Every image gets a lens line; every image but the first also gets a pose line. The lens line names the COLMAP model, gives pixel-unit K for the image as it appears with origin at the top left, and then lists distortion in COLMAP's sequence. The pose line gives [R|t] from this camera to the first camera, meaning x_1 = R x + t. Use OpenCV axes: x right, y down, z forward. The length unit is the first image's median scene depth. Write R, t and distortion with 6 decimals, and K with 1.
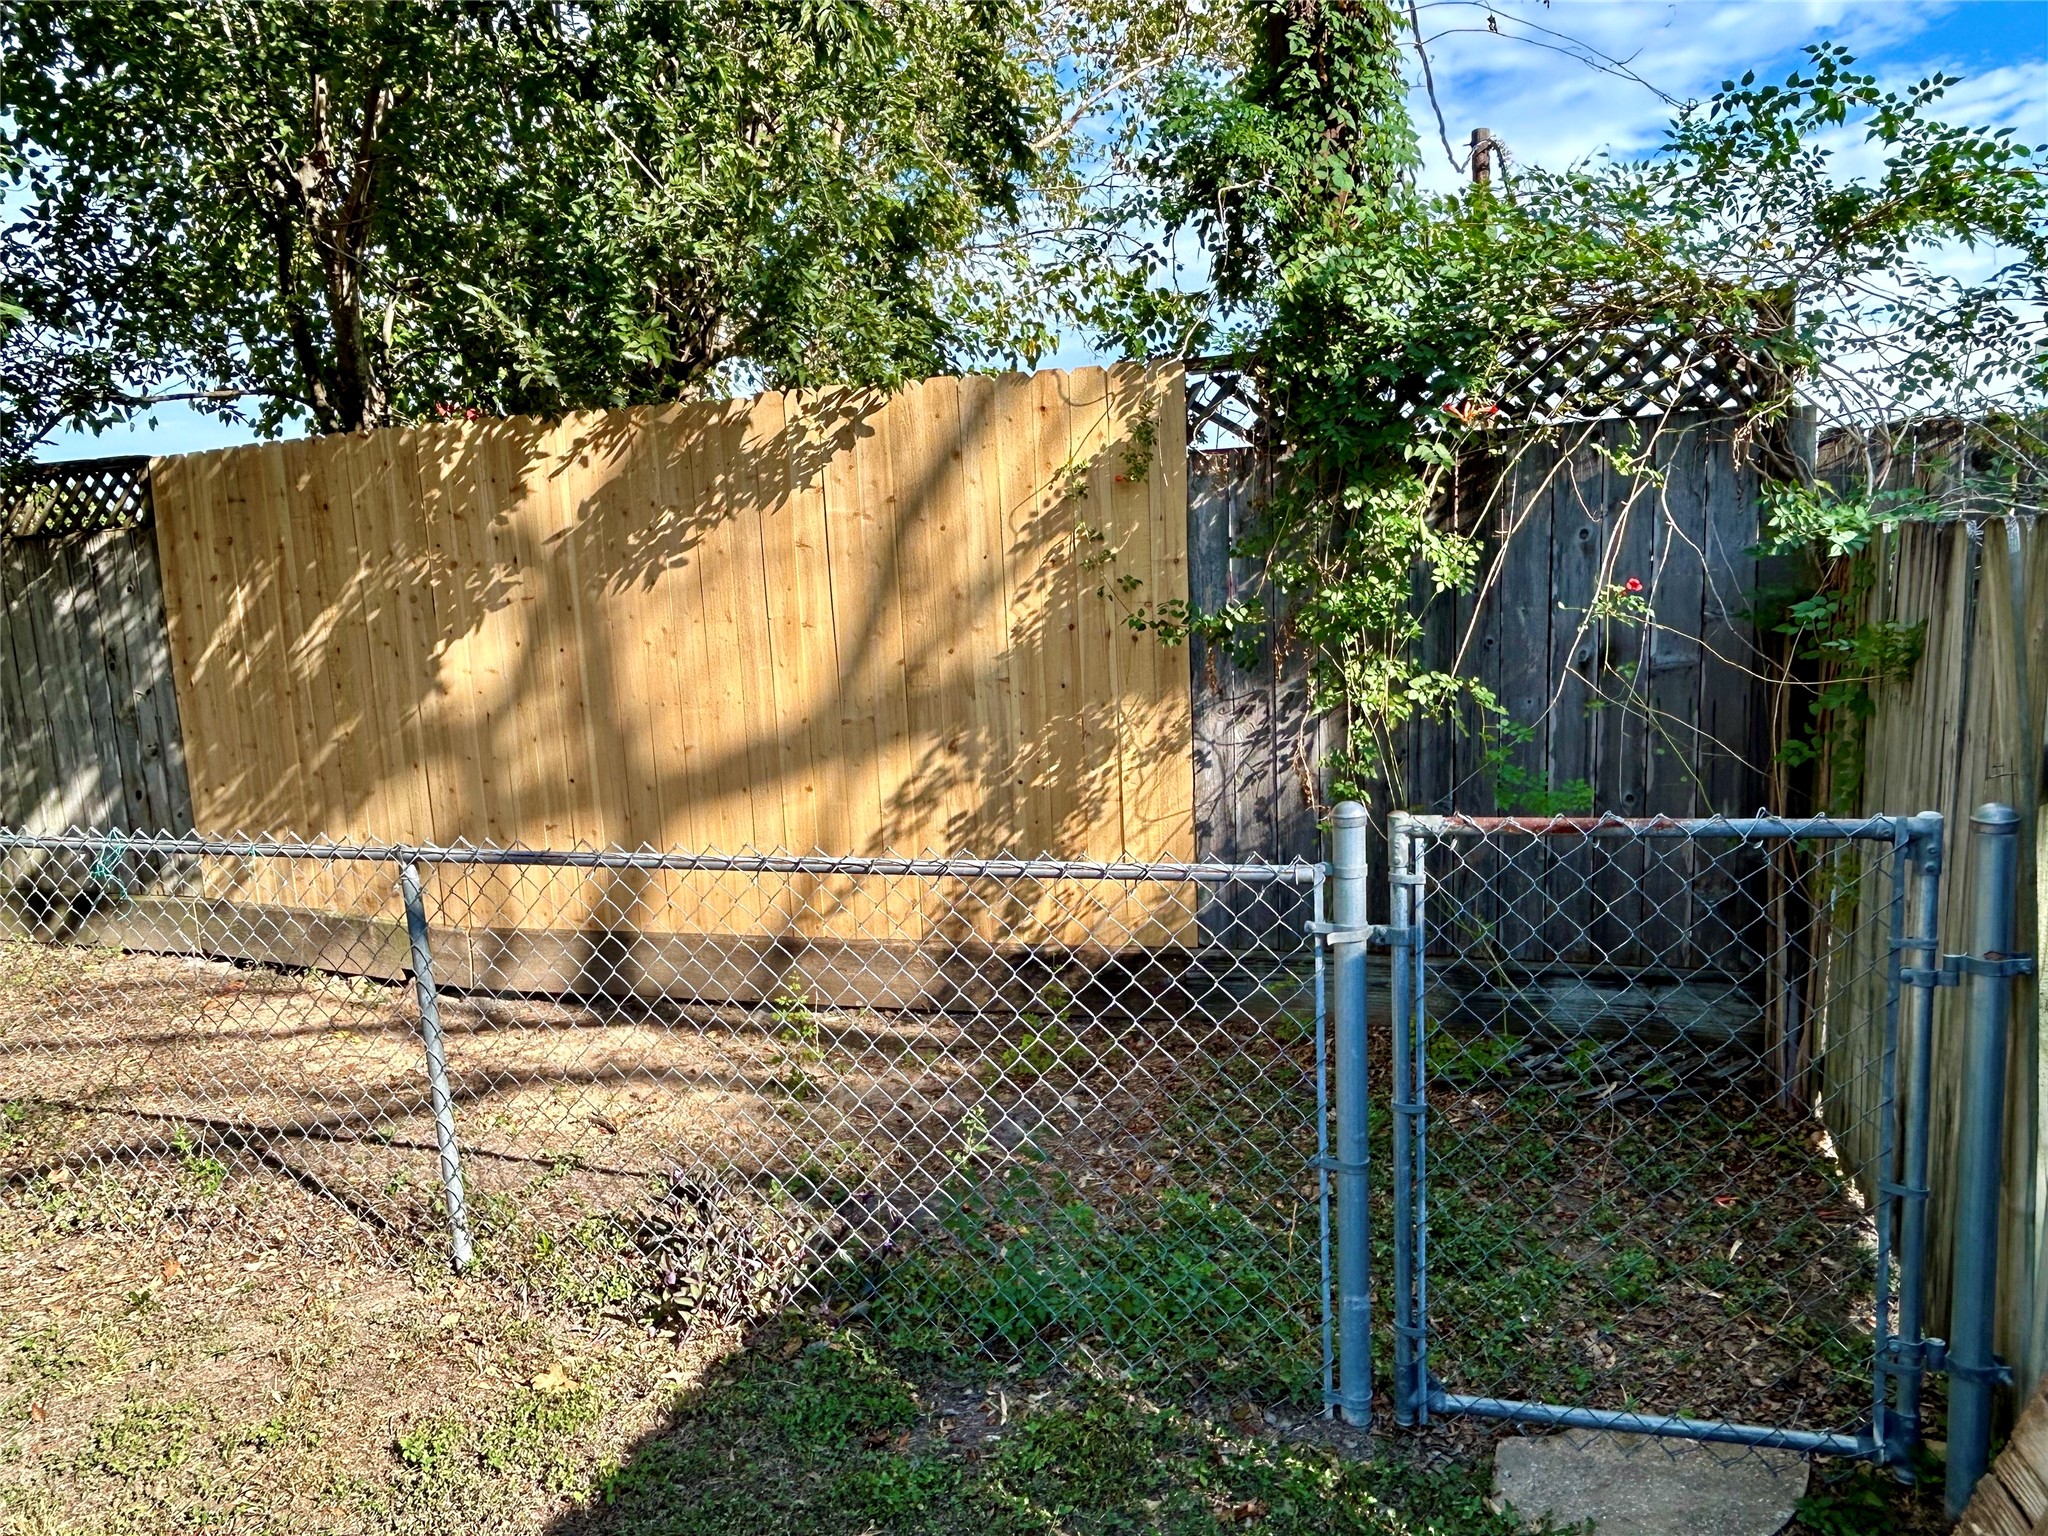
lens RADIAL K [[1389.6, 0, 1012.0], [0, 1389.6, 770.6], [0, 0, 1]] dist [0.001392, -0.005152]
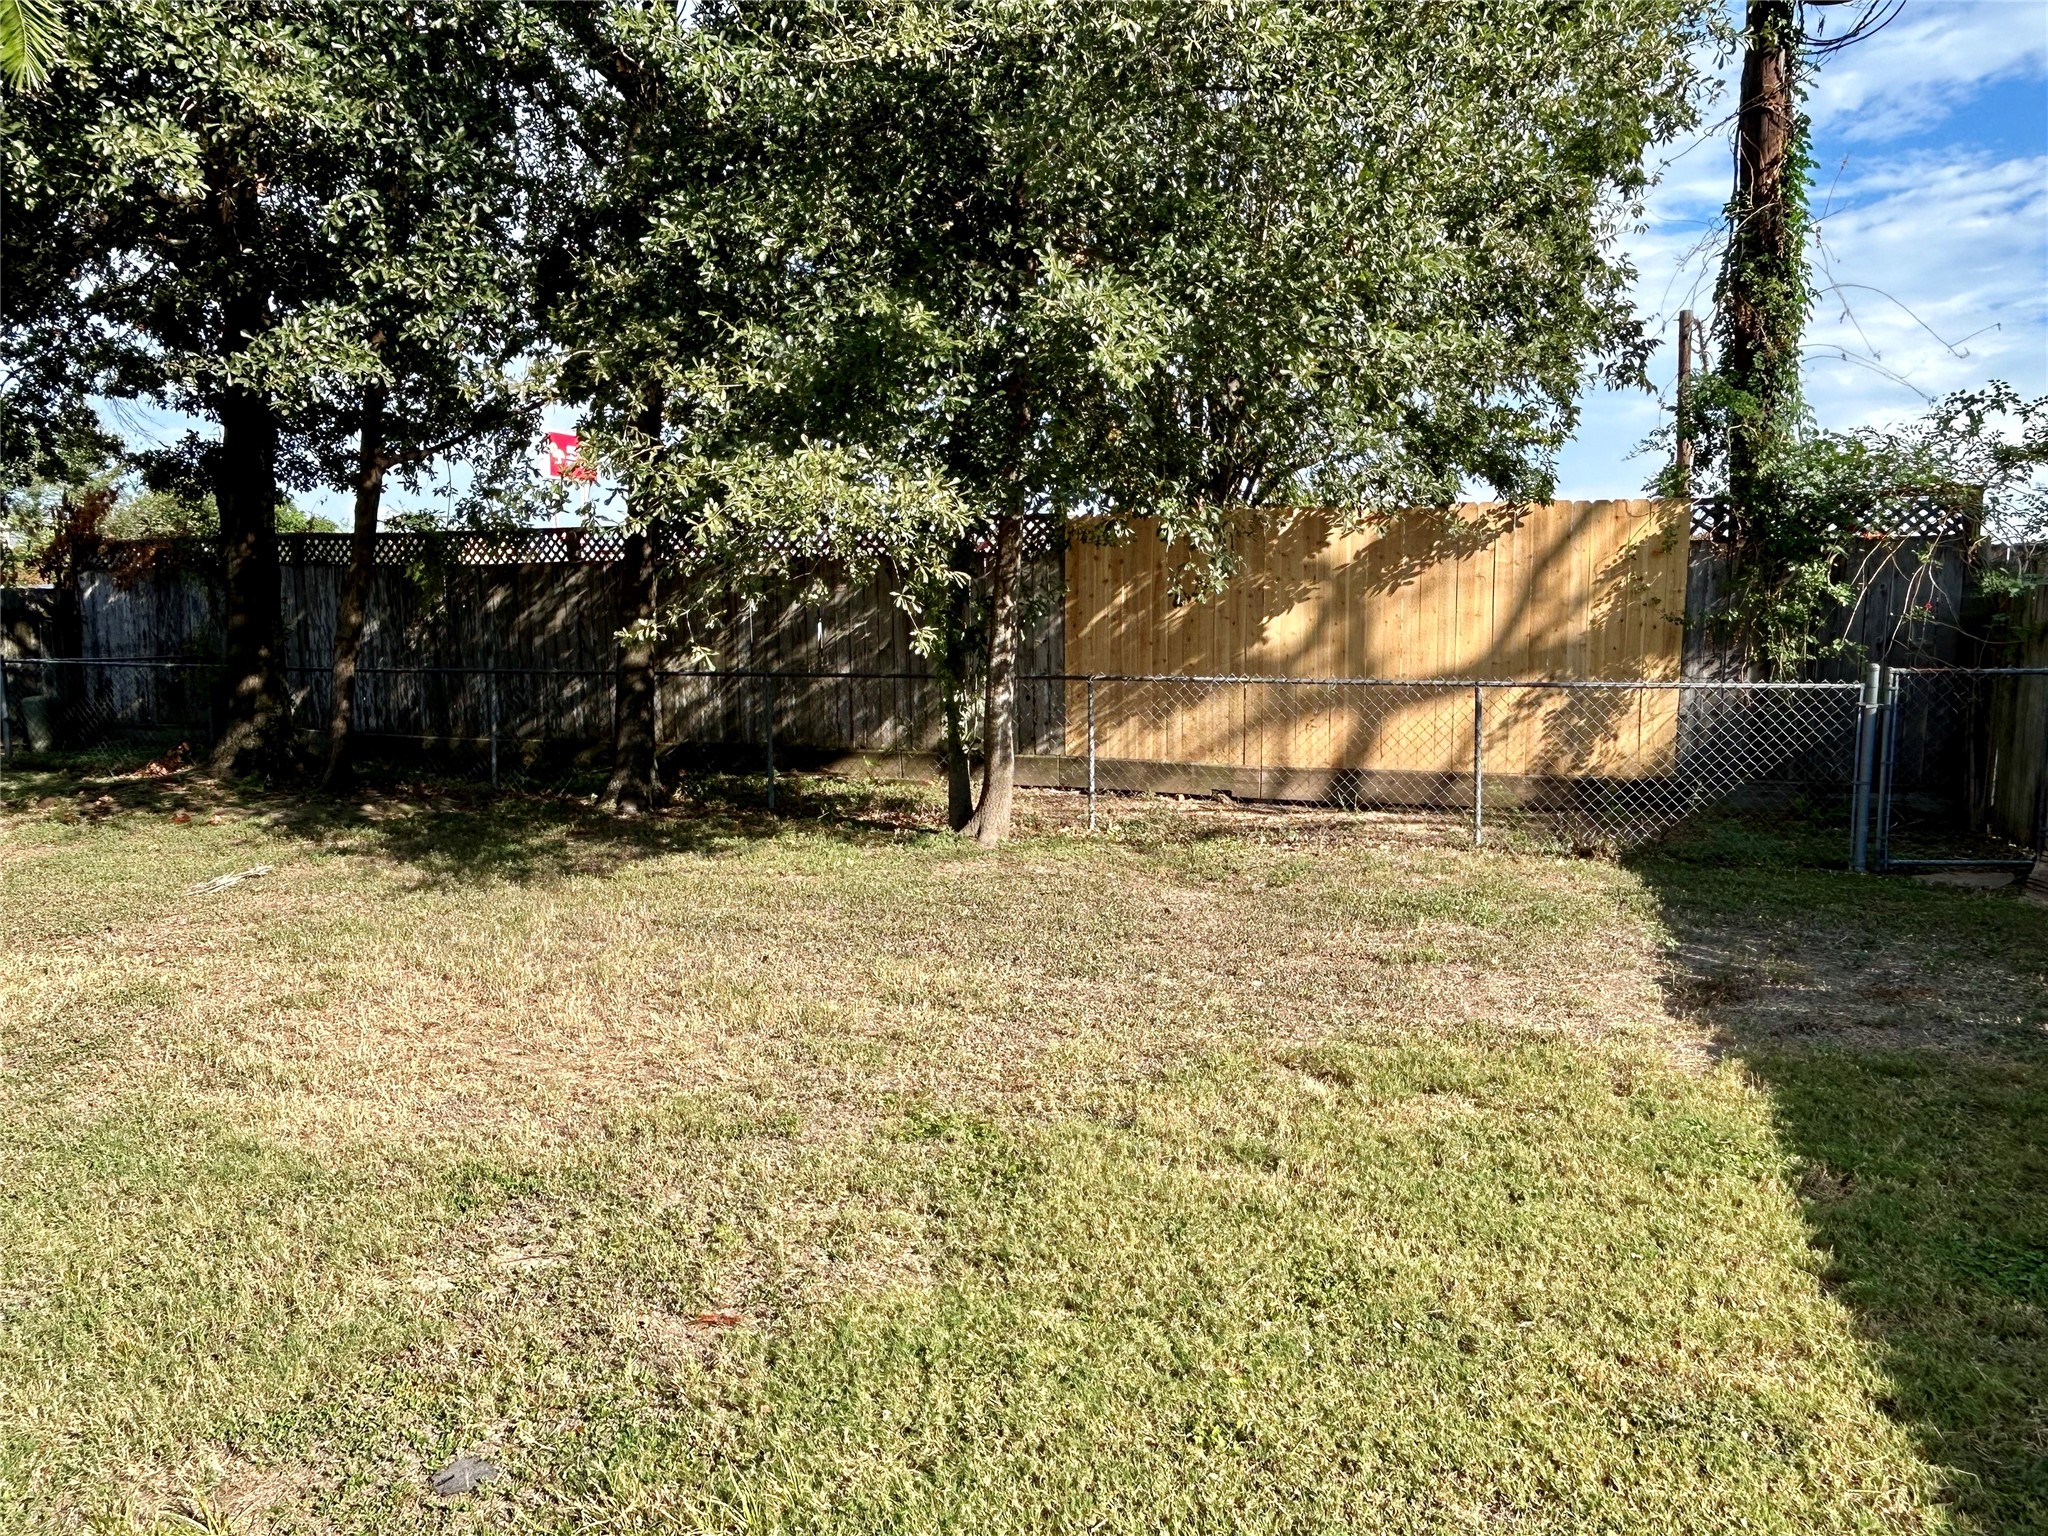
lens RADIAL K [[1389.6, 0, 1012.0], [0, 1389.6, 770.6], [0, 0, 1]] dist [0.001392, -0.005152]
pose [[0.999014, 0.044169, -0.004555, -0.836105], [-0.044288, 0.998547, -0.030716, 0.222061], [0.003192, 0.030887, 0.999518, -1.067974]]
